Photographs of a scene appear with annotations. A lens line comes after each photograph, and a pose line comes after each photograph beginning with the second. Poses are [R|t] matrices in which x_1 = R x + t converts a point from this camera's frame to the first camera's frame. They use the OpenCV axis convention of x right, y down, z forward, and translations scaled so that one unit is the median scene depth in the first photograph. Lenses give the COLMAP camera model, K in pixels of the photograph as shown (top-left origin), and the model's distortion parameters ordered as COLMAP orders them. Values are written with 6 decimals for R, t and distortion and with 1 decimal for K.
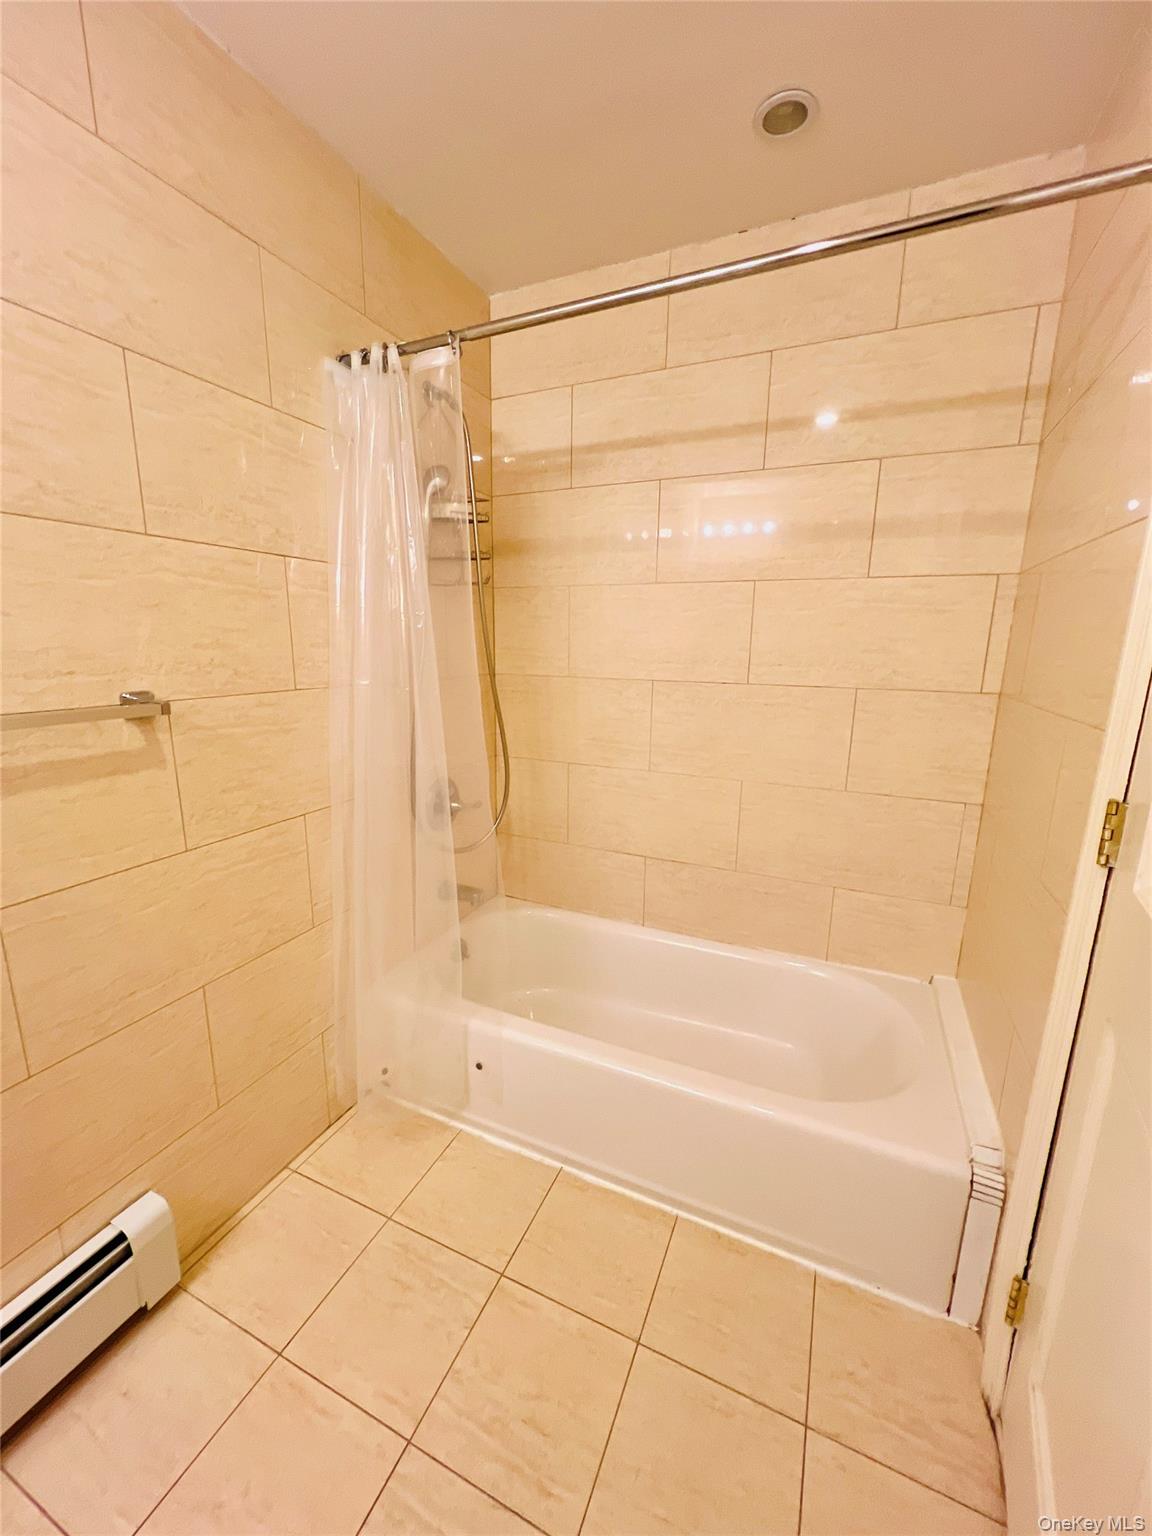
lens RADIAL K [[609.1, 0, 572.7], [0, 609.1, 771.2], [0, 0, 1]] dist [-0.000985, -0.000168]
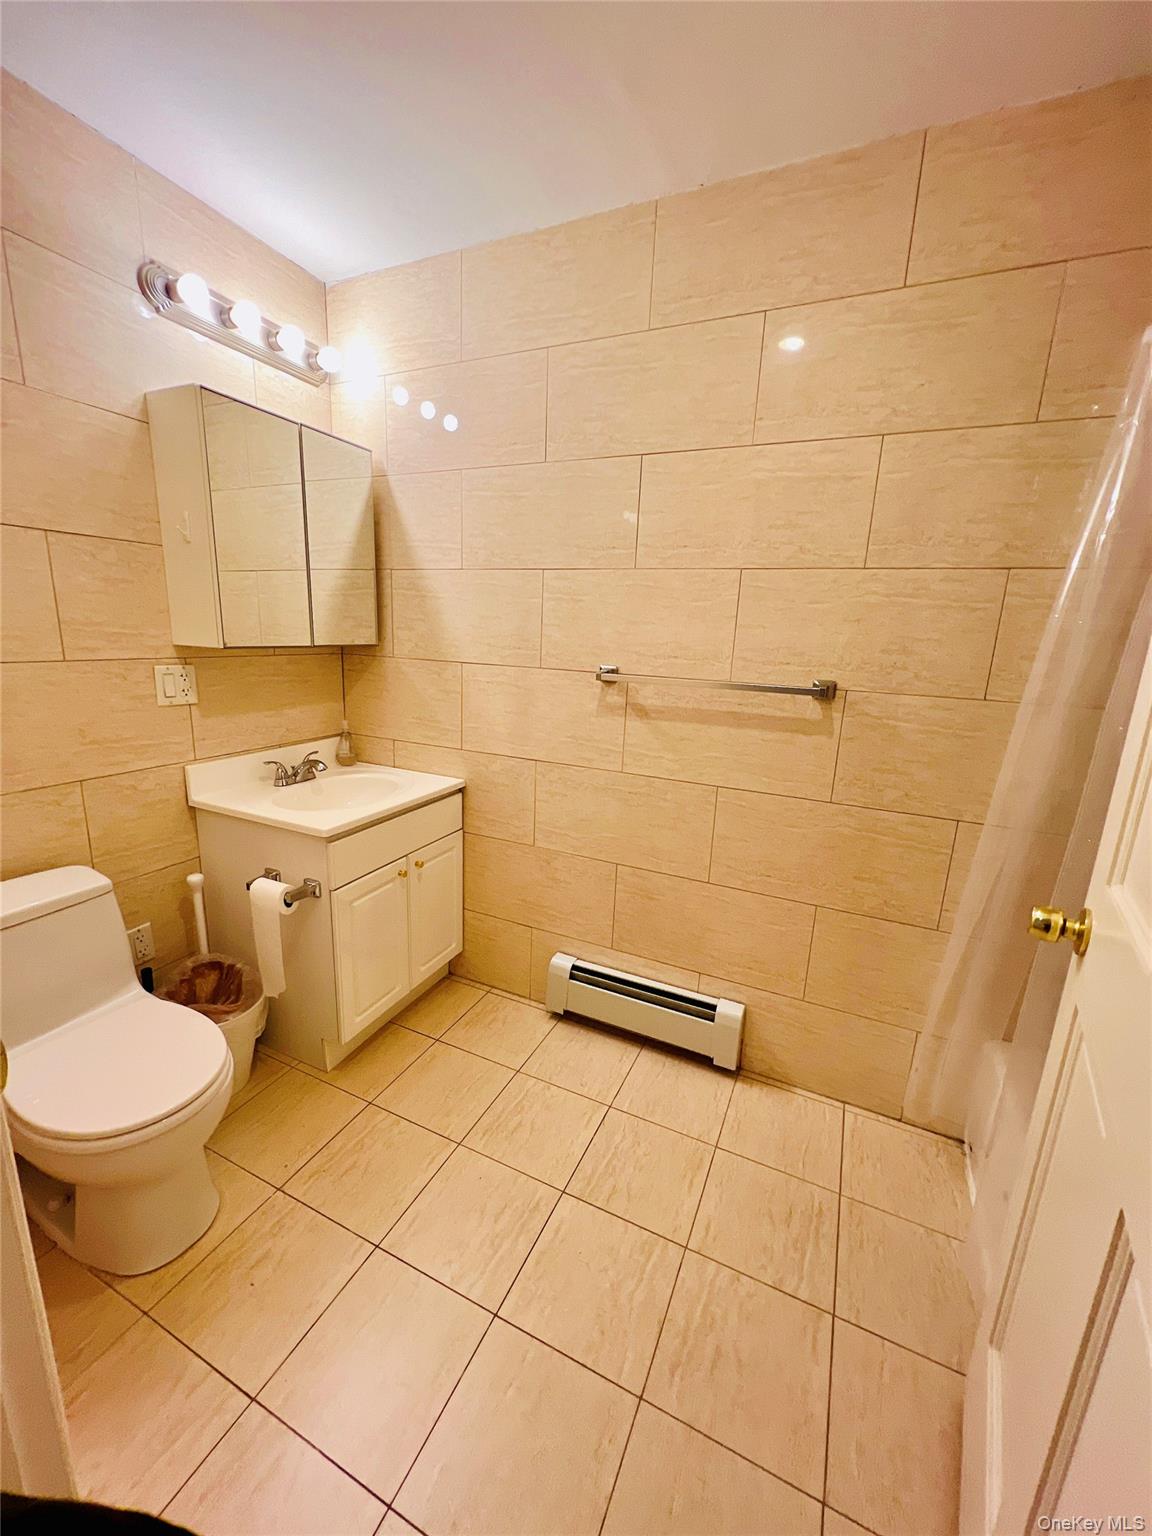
lens RADIAL K [[609.1, 0, 570.1], [0, 609.1, 770.1], [0, 0, 1]] dist [-0.000985, -0.000168]
pose [[-0.017679, 0.213635, -0.976754, 0.738484], [-0.249368, 0.945093, 0.211223, -0.083836], [0.968247, 0.247305, 0.036565, 0.417478]]
